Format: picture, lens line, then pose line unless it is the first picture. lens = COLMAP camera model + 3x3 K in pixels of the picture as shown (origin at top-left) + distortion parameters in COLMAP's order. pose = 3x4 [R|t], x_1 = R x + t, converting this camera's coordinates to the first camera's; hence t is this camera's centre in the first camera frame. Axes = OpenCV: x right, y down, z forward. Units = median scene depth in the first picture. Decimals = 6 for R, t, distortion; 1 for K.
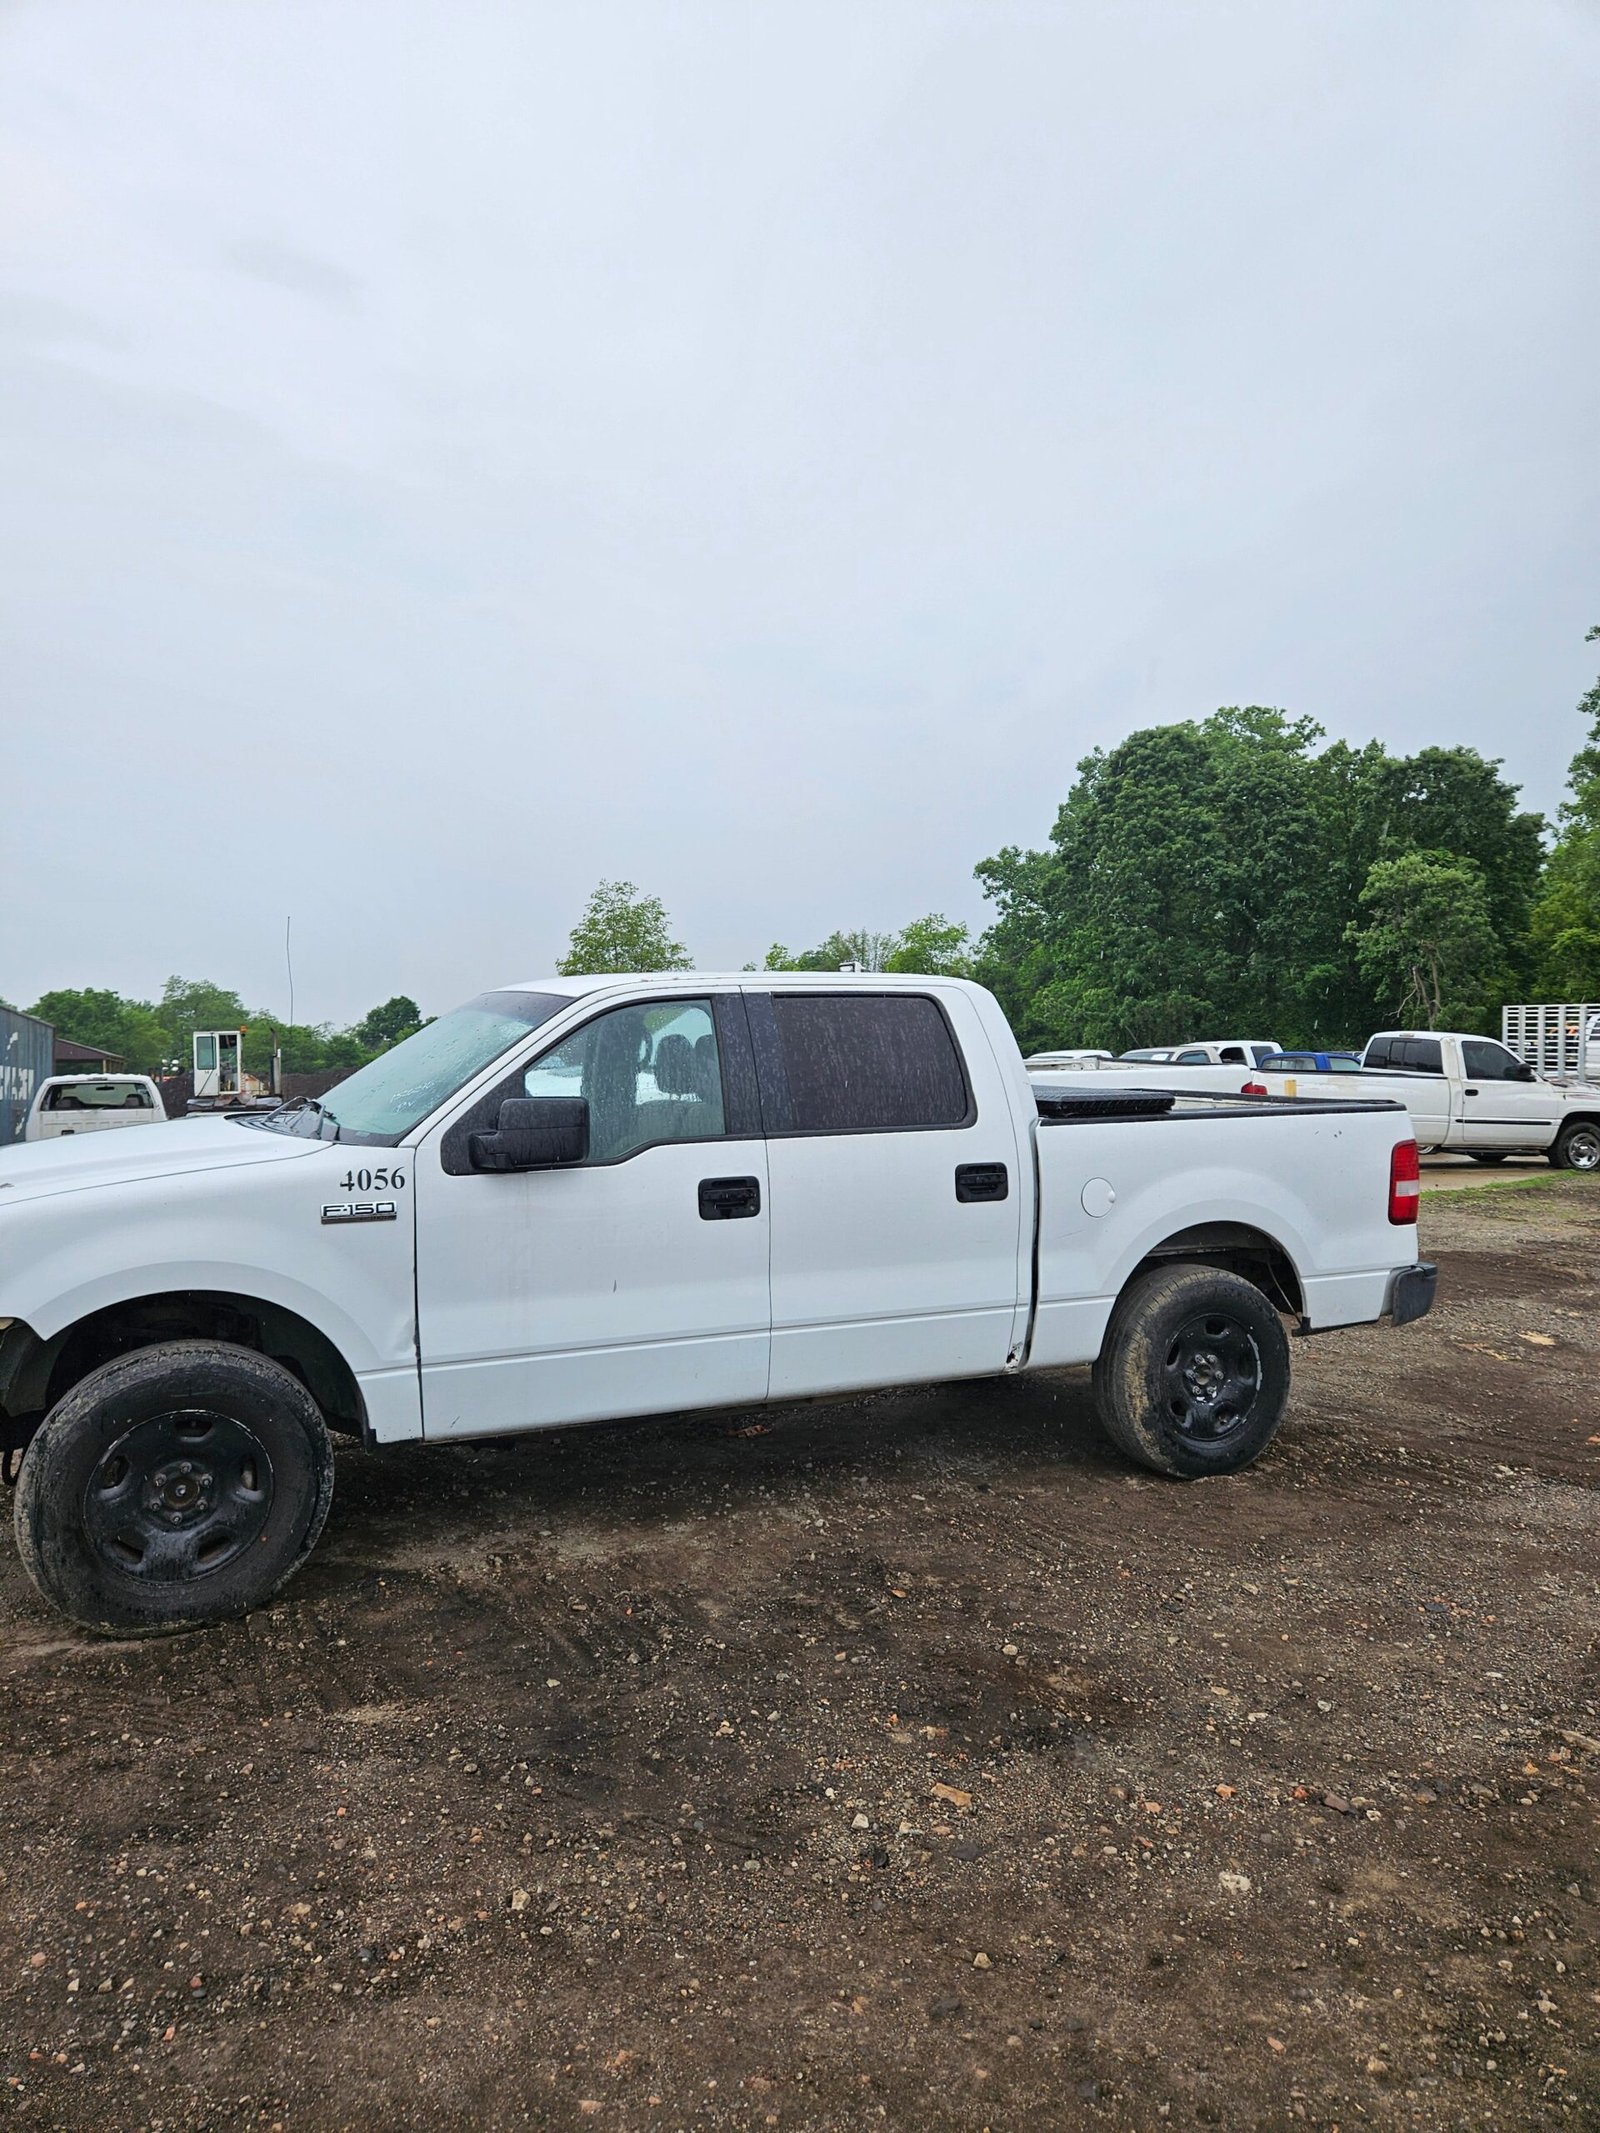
lens RADIAL K [[1427.7, 0, 818.9], [0, 1427.7, 1045.2], [0, 0, 1]] dist [0.077341, -0.062760]
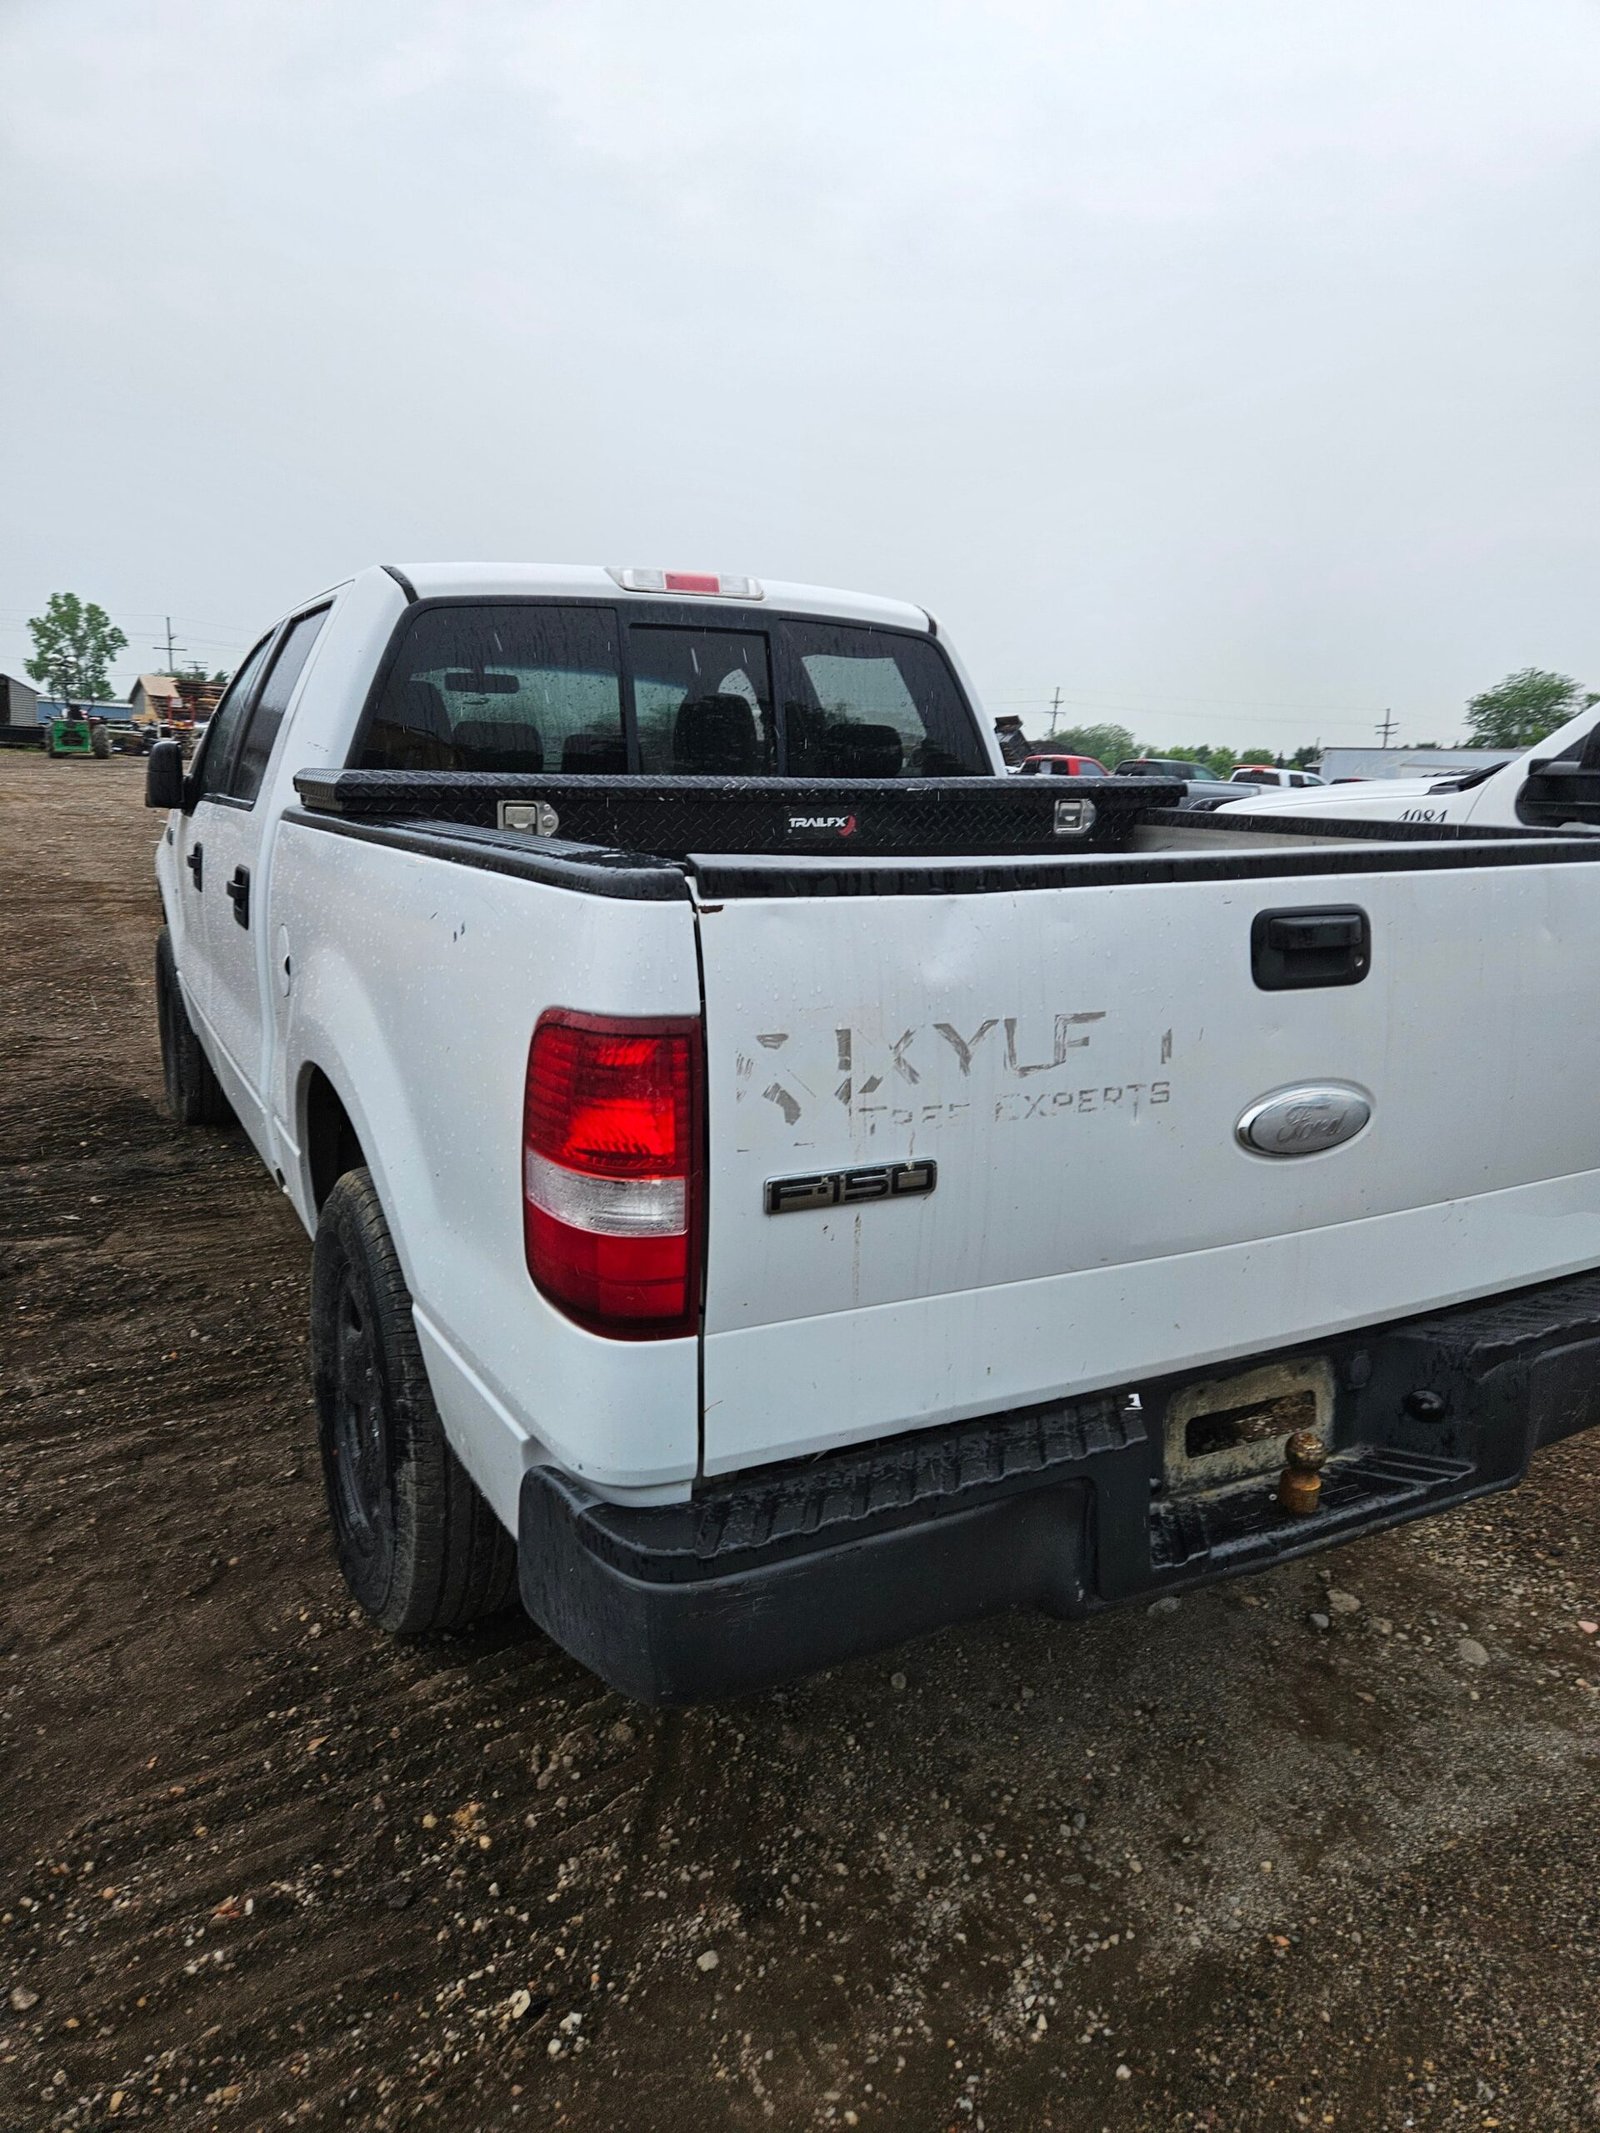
lens RADIAL K [[1427.7, 0, 828.6], [0, 1427.7, 1032.5], [0, 0, 1]] dist [0.077341, -0.062760]
pose [[0.066123, 0.194912, -0.978589, 0.756093], [-0.023995, 0.980763, 0.193724, 0.021999], [0.997523, 0.010672, 0.069527, 1.178569]]
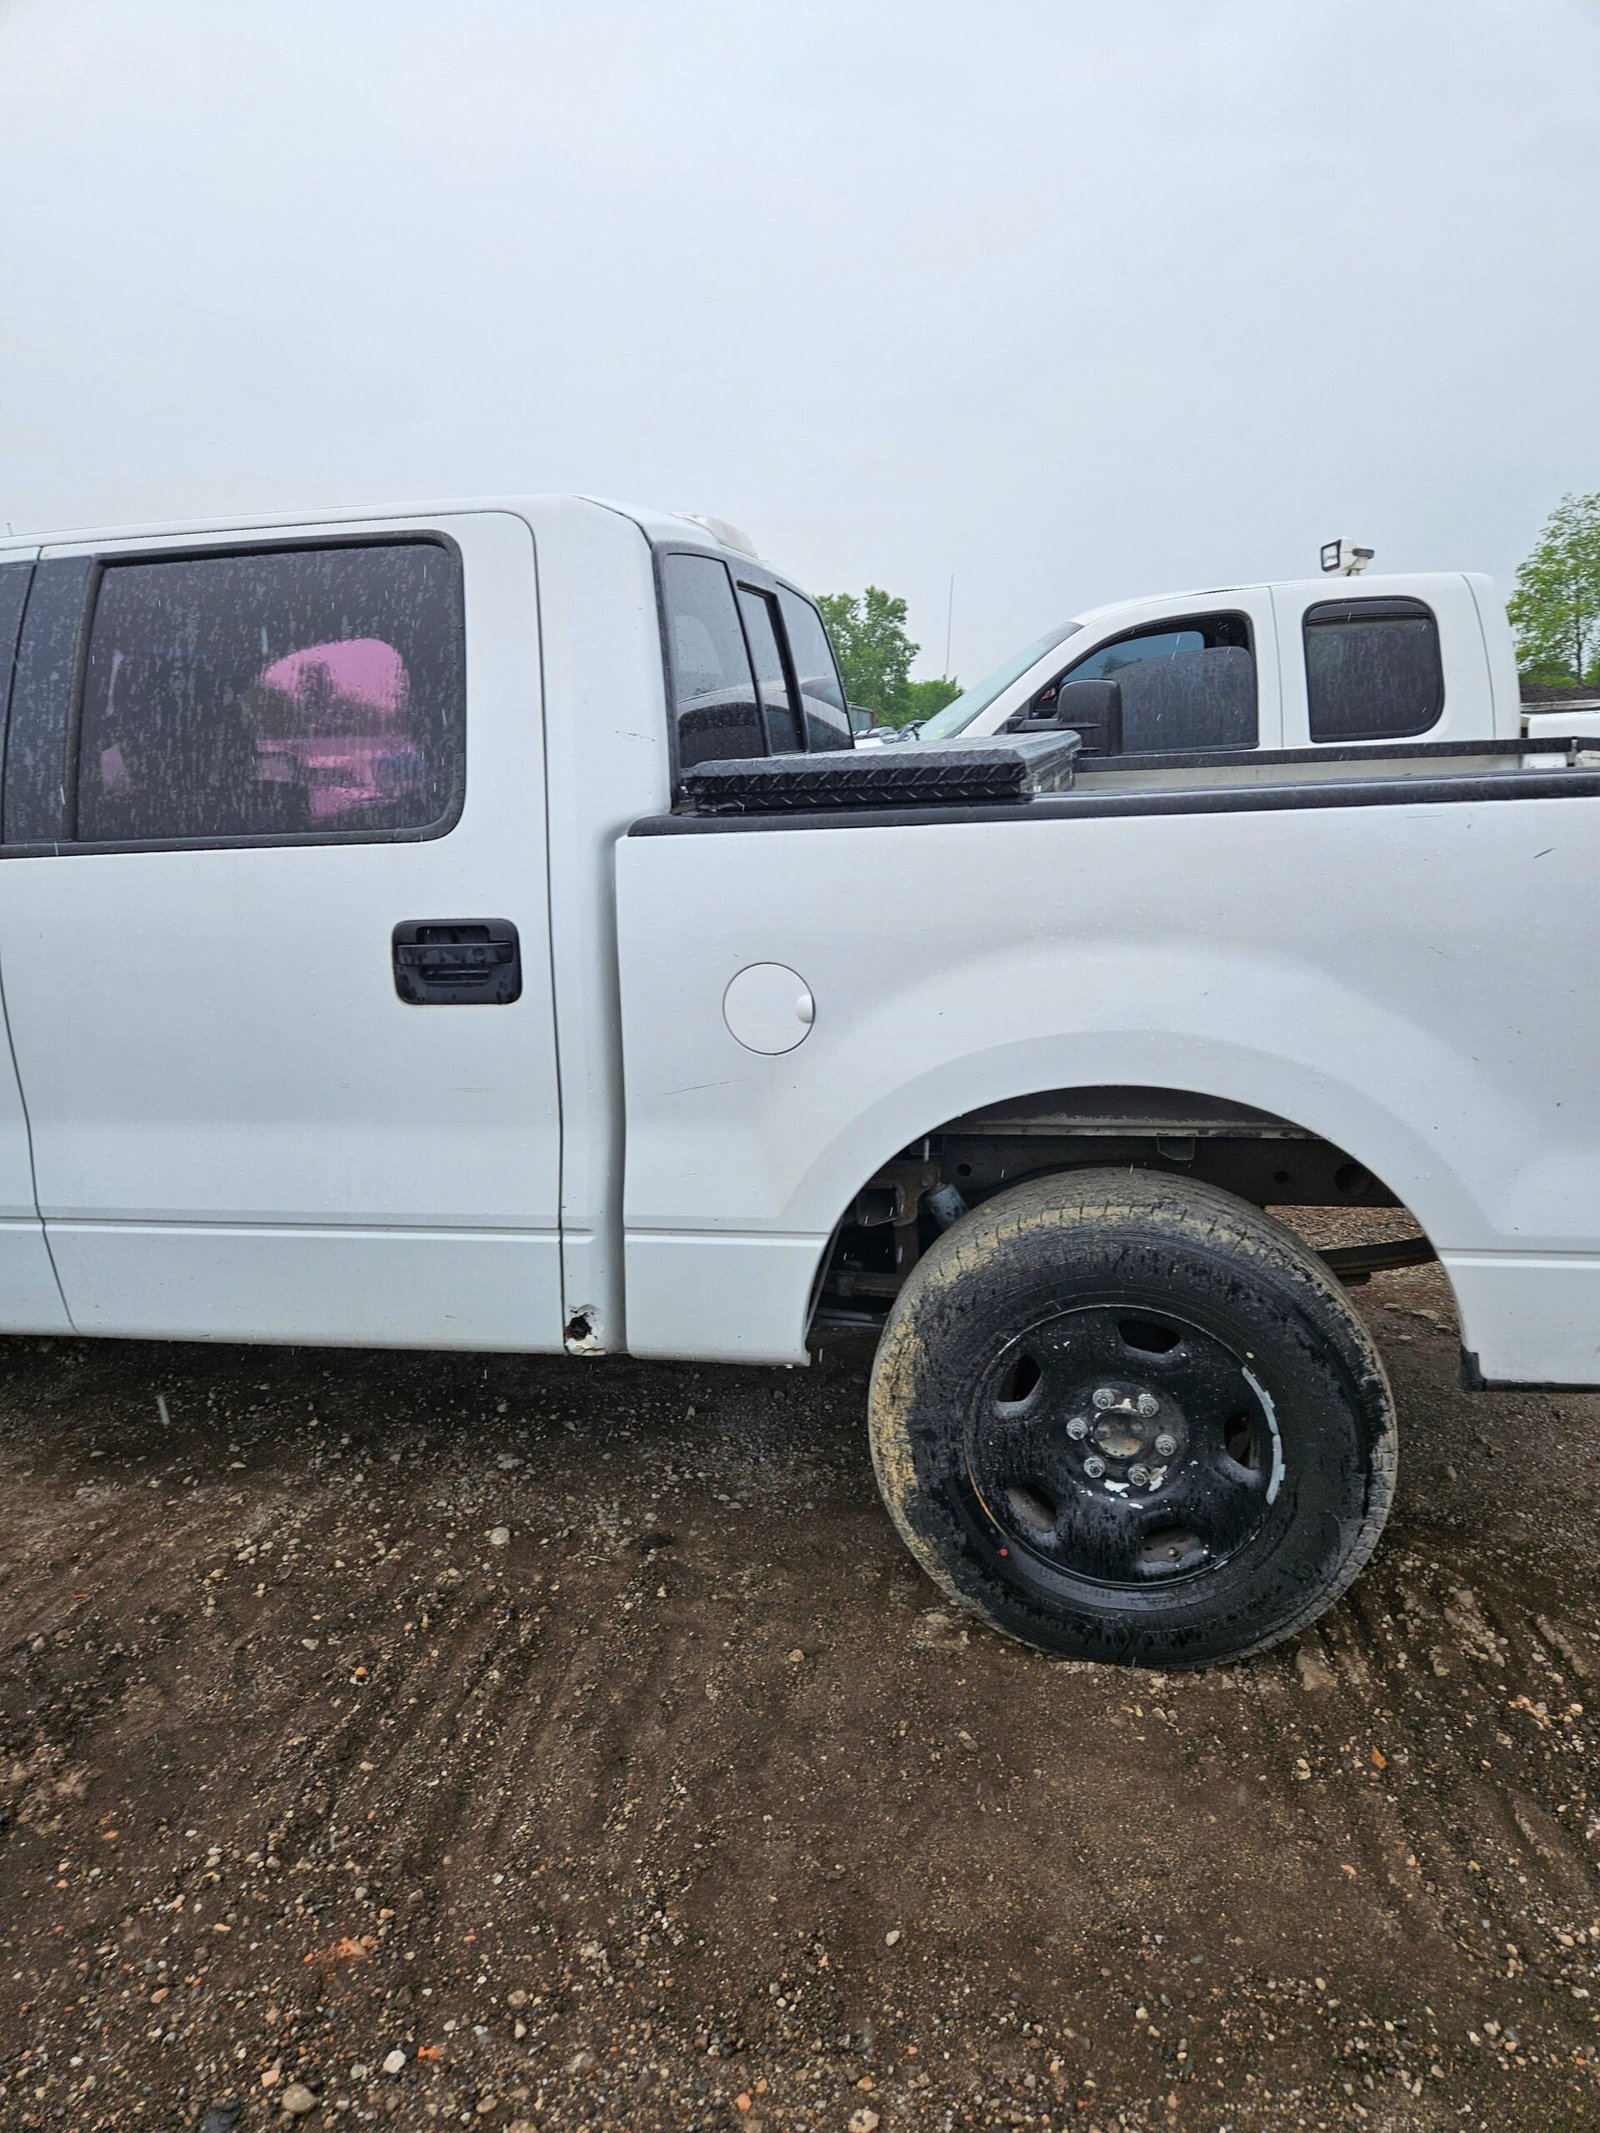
lens RADIAL K [[1427.7, 0, 814.1], [0, 1427.7, 1059.9], [0, 0, 1]] dist [0.077341, -0.062760]
pose [[0.805396, 0.100549, -0.584147, 0.454648], [0.036701, 0.975157, 0.218454, 0.030665], [0.591600, -0.197381, 0.781697, 0.684617]]
